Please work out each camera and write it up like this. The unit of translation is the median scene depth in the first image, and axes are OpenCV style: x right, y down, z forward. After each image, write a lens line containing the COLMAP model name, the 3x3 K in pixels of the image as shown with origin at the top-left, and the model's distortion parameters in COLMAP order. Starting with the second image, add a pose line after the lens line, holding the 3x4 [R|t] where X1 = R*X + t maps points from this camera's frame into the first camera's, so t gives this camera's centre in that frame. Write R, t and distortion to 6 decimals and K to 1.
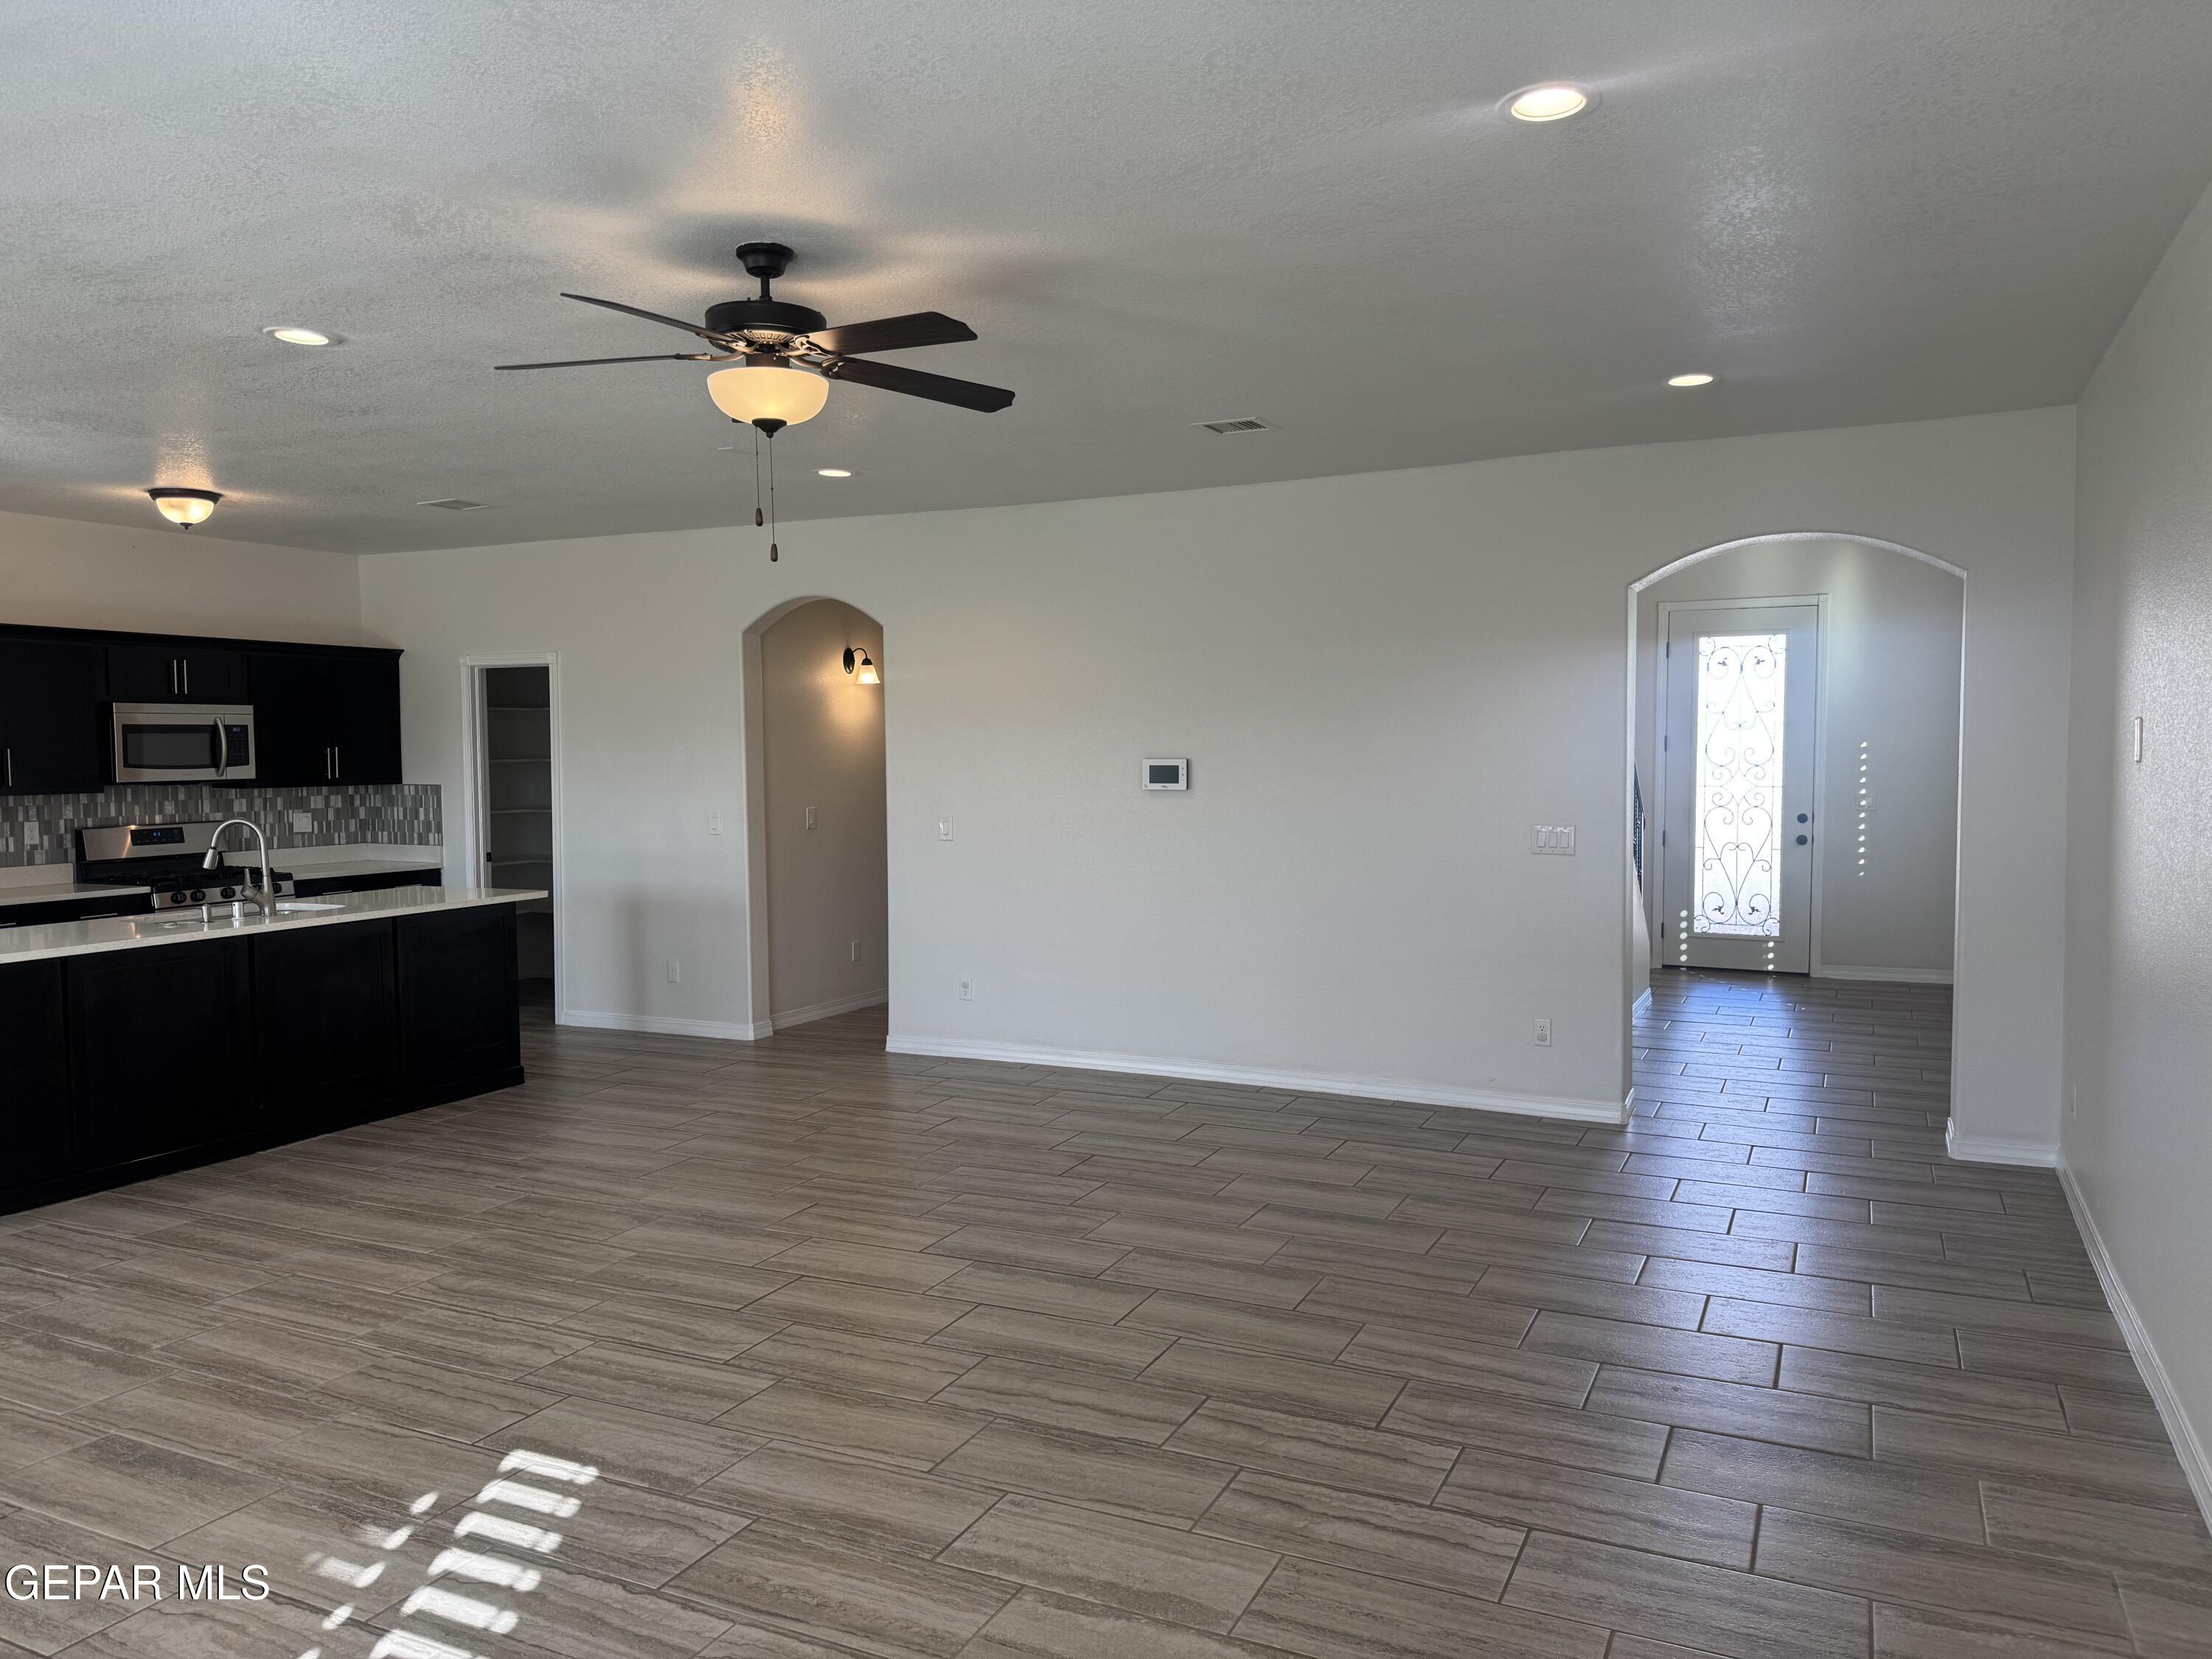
lens RADIAL K [[1538.9, 0, 1093.1], [0, 1538.9, 834.6], [0, 0, 1]] dist [0.061417, -0.071124]
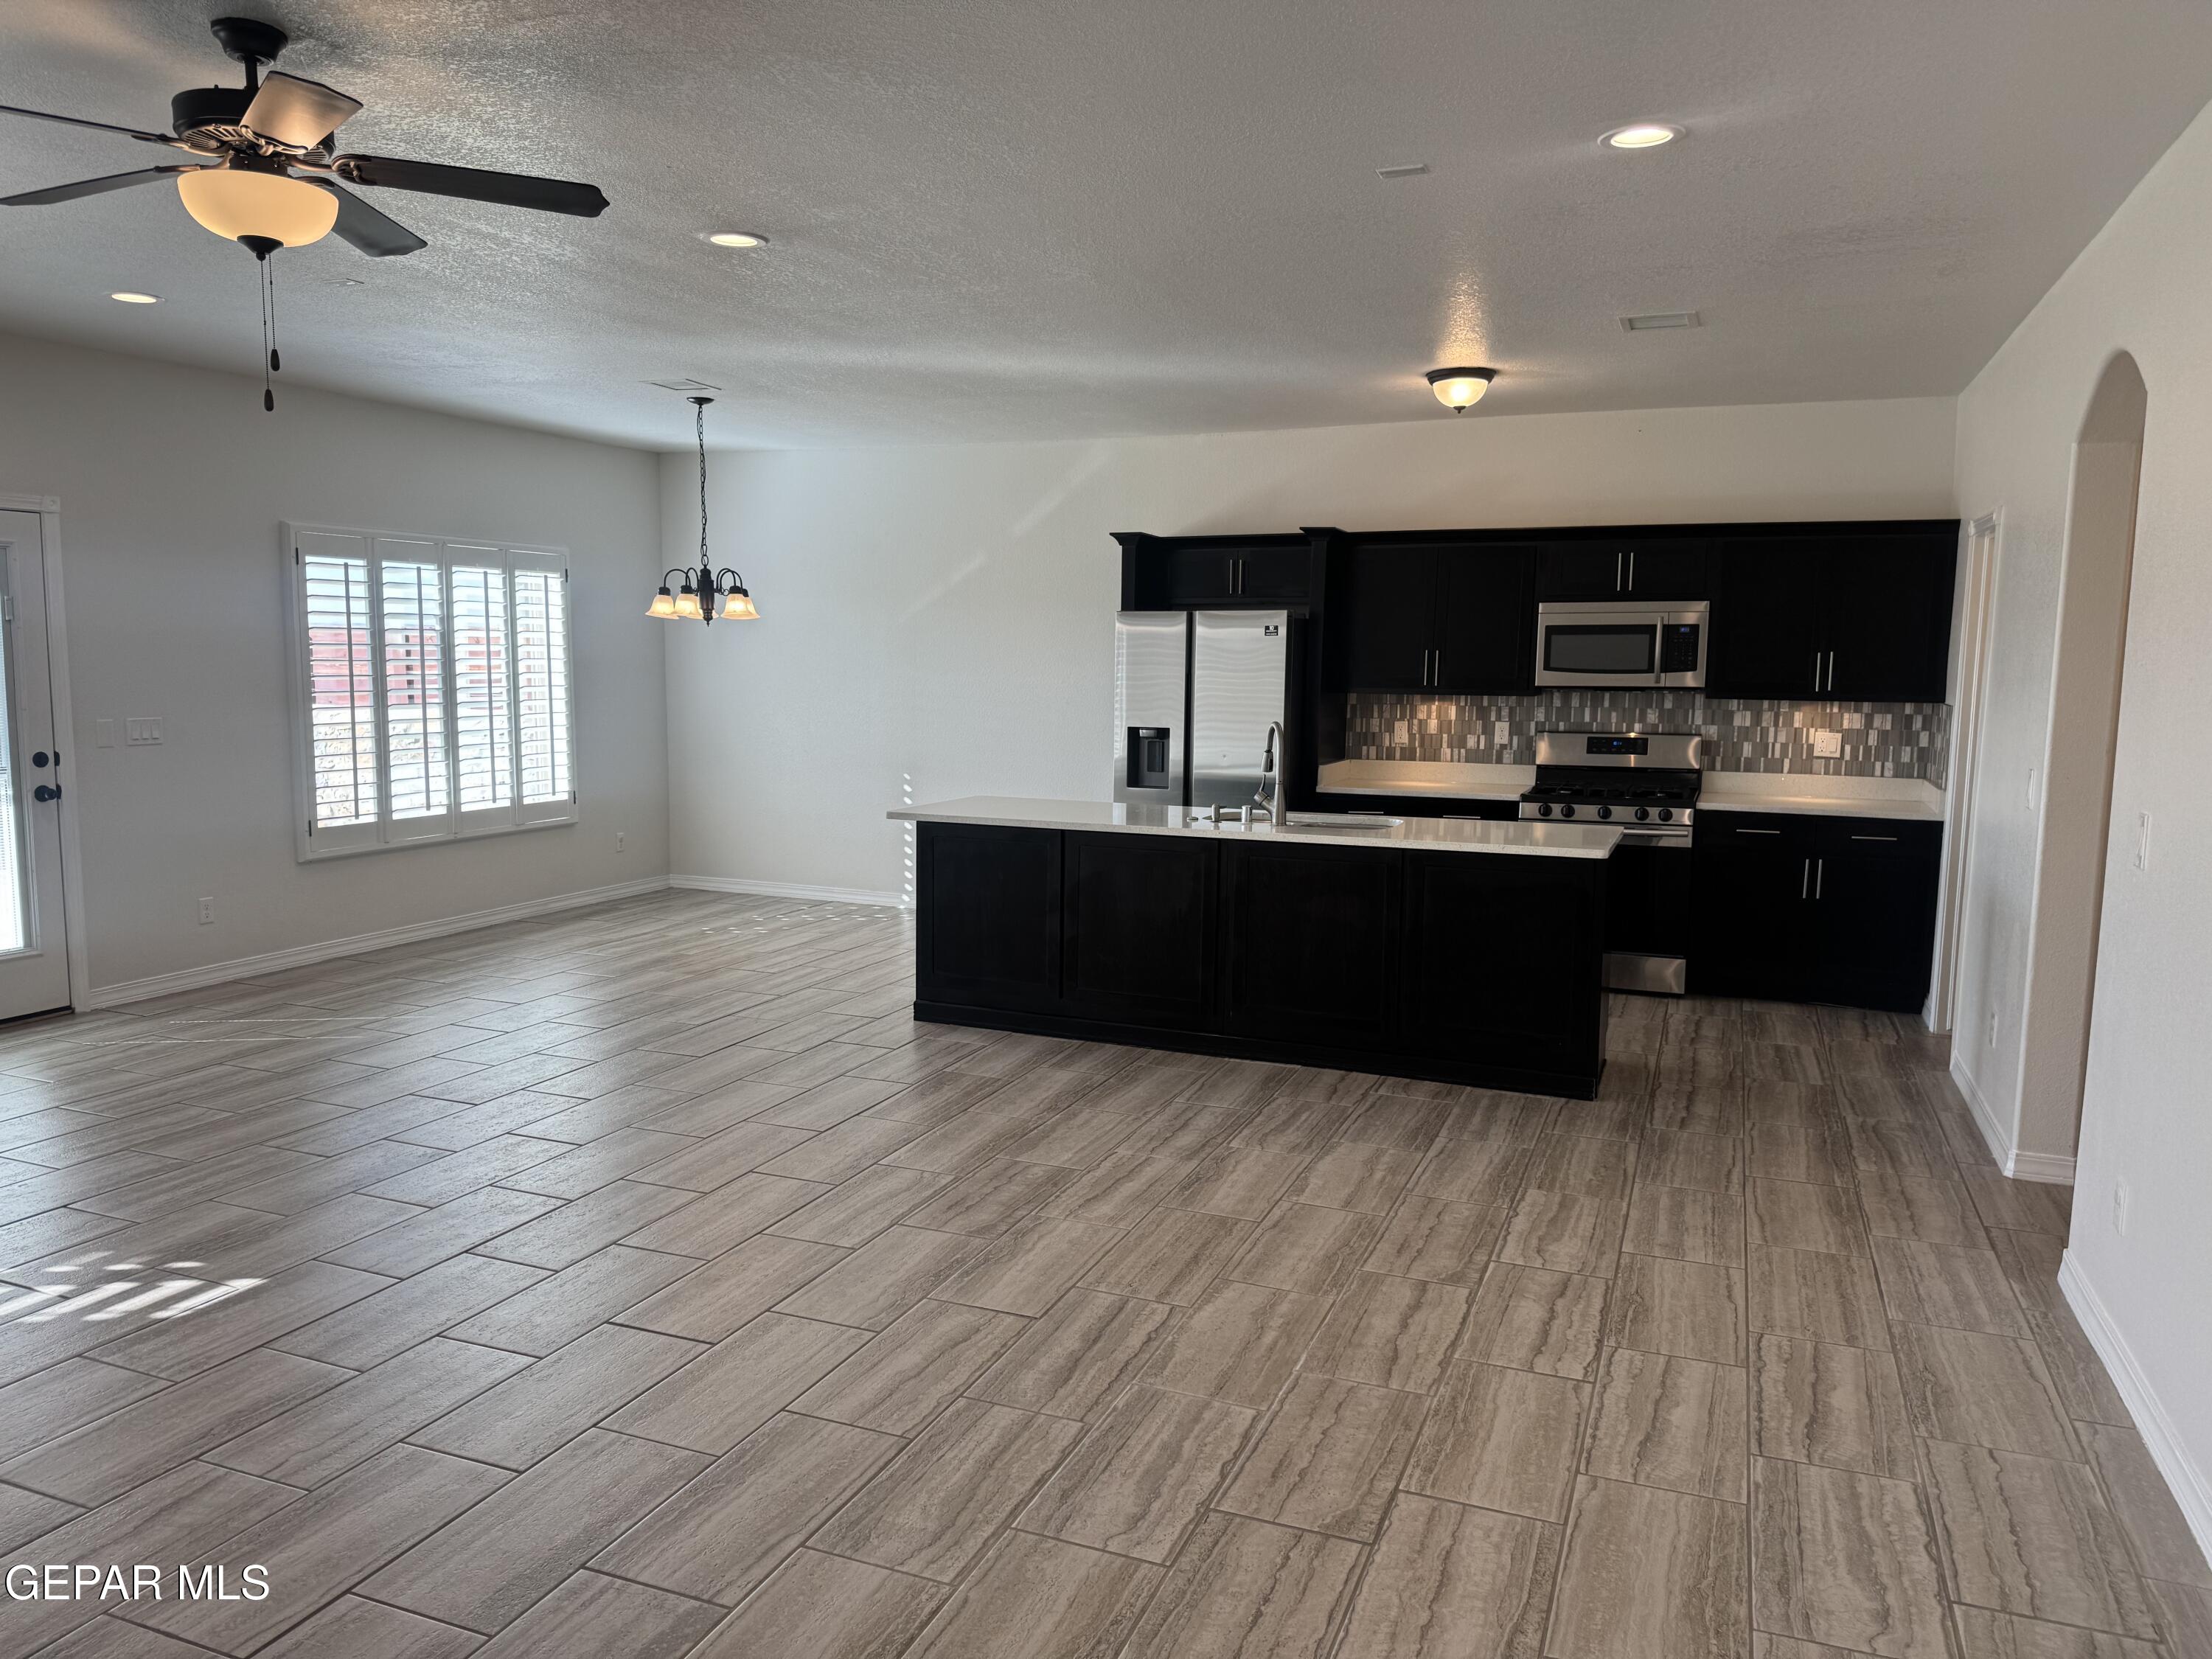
lens RADIAL K [[1538.9, 0, 1077.8], [0, 1538.9, 847.9], [0, 0, 1]] dist [0.061417, -0.071124]
pose [[0.058169, 0.133759, -0.989305, 0.413844], [-0.066367, 0.989309, 0.129857, -0.050795], [0.996098, 0.058104, 0.066425, 0.843595]]
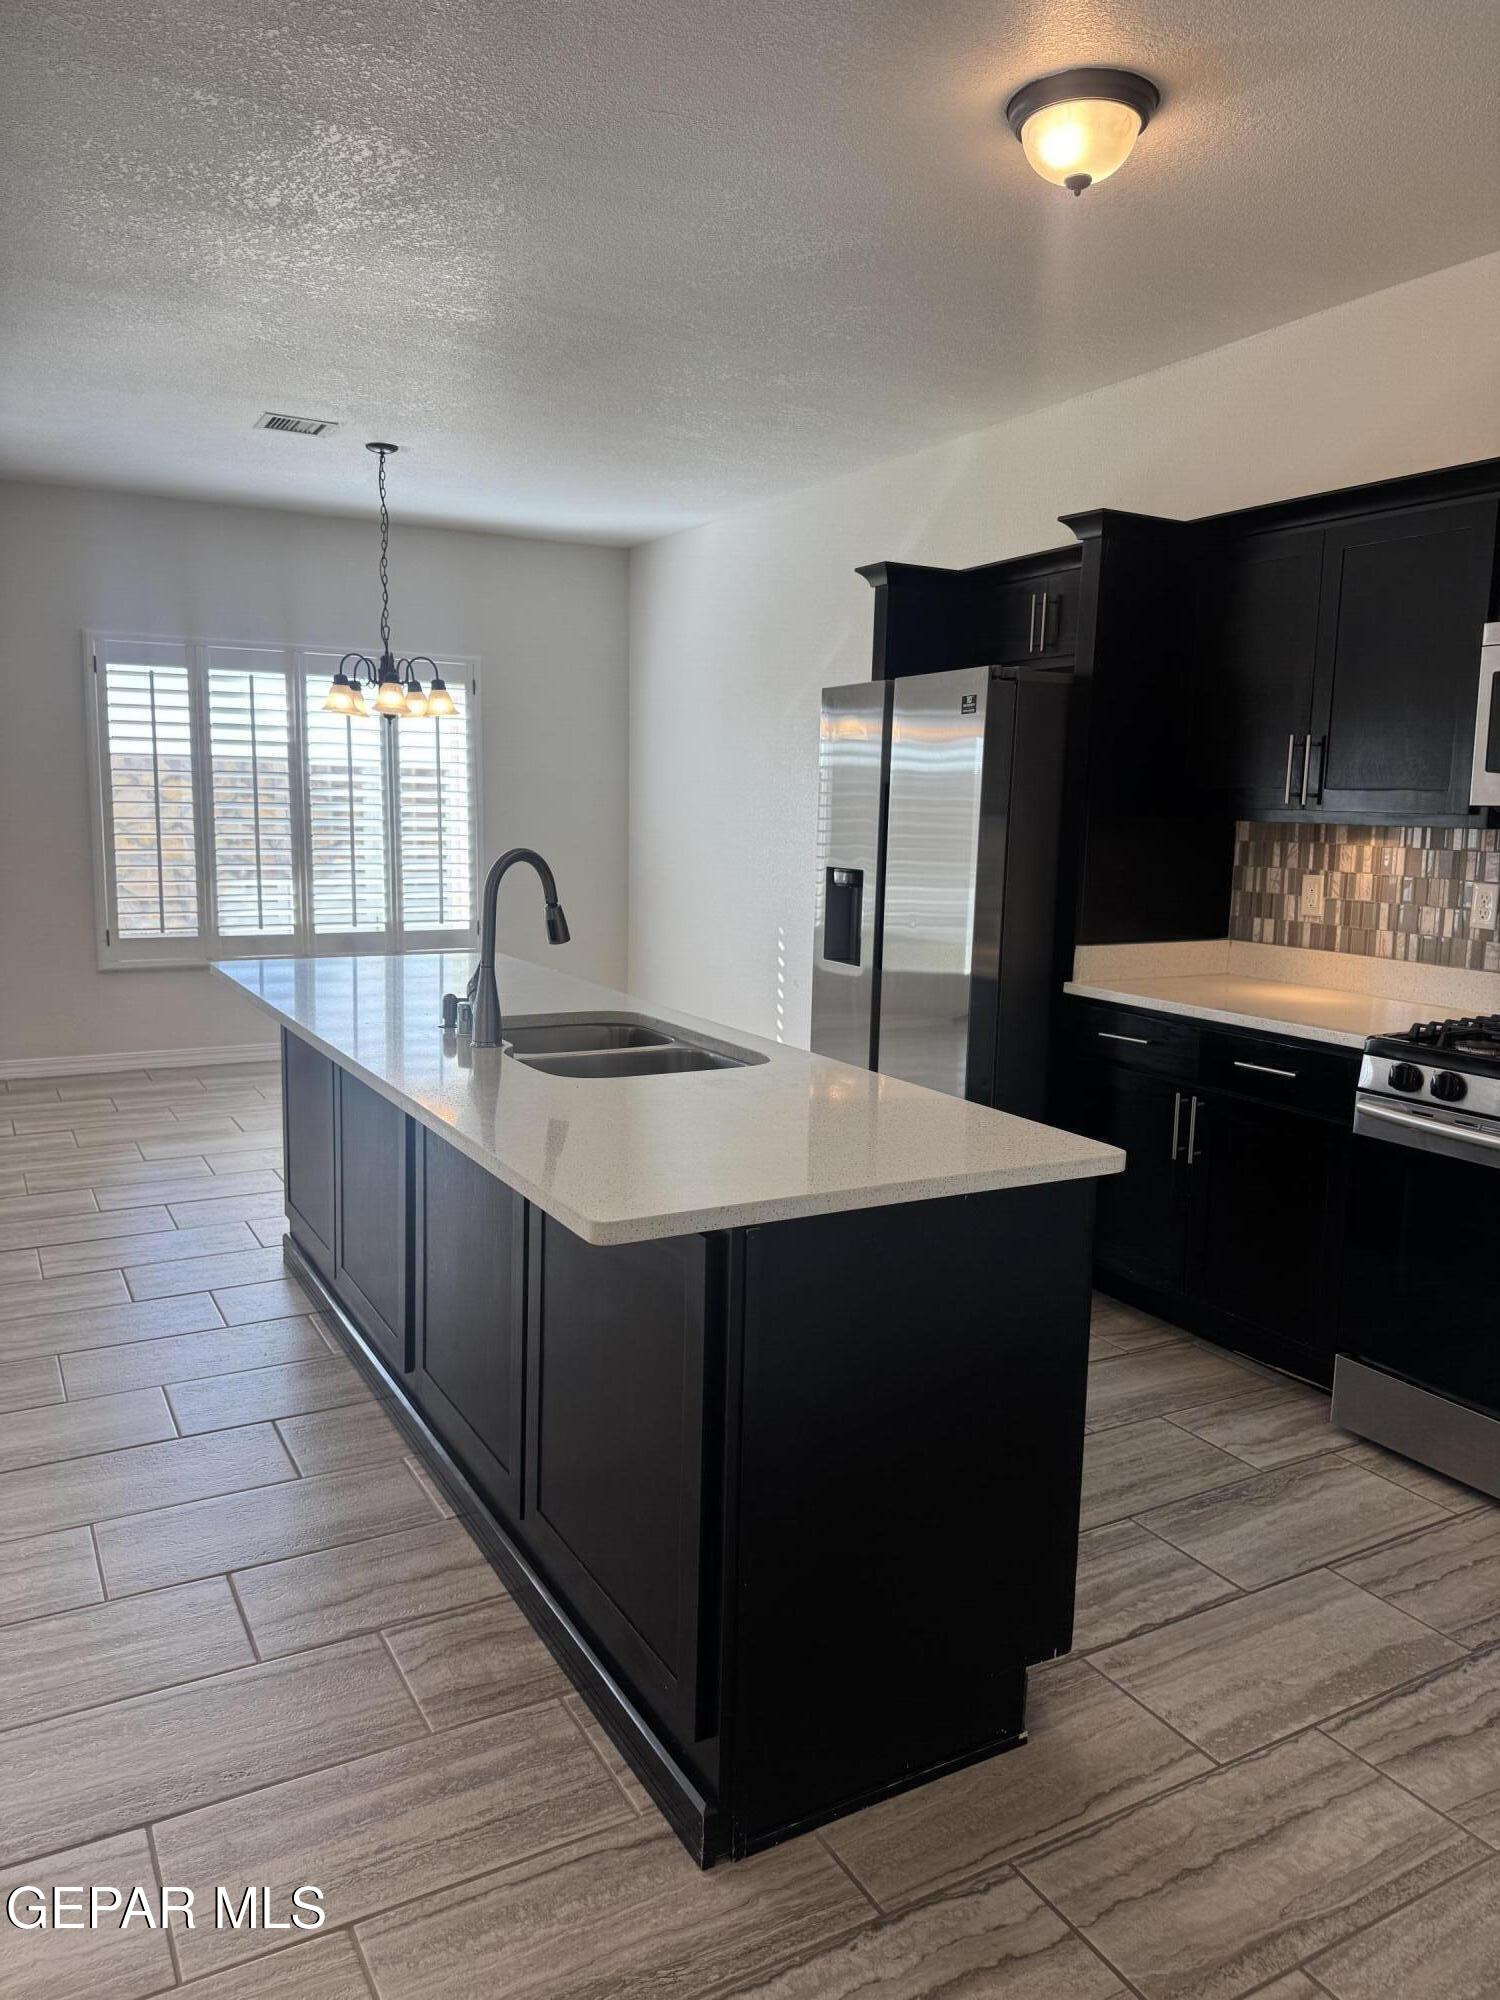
lens RADIAL K [[1391.4, 0, 751.0], [0, 1391.4, 1008.5], [0, 0, 1]] dist [0.061417, -0.071124]
pose [[-0.573744, 0.124454, -0.809524, -0.222063], [-0.056676, 0.979986, 0.190829, -0.053596], [0.817072, 0.155367, -0.555207, 1.364369]]
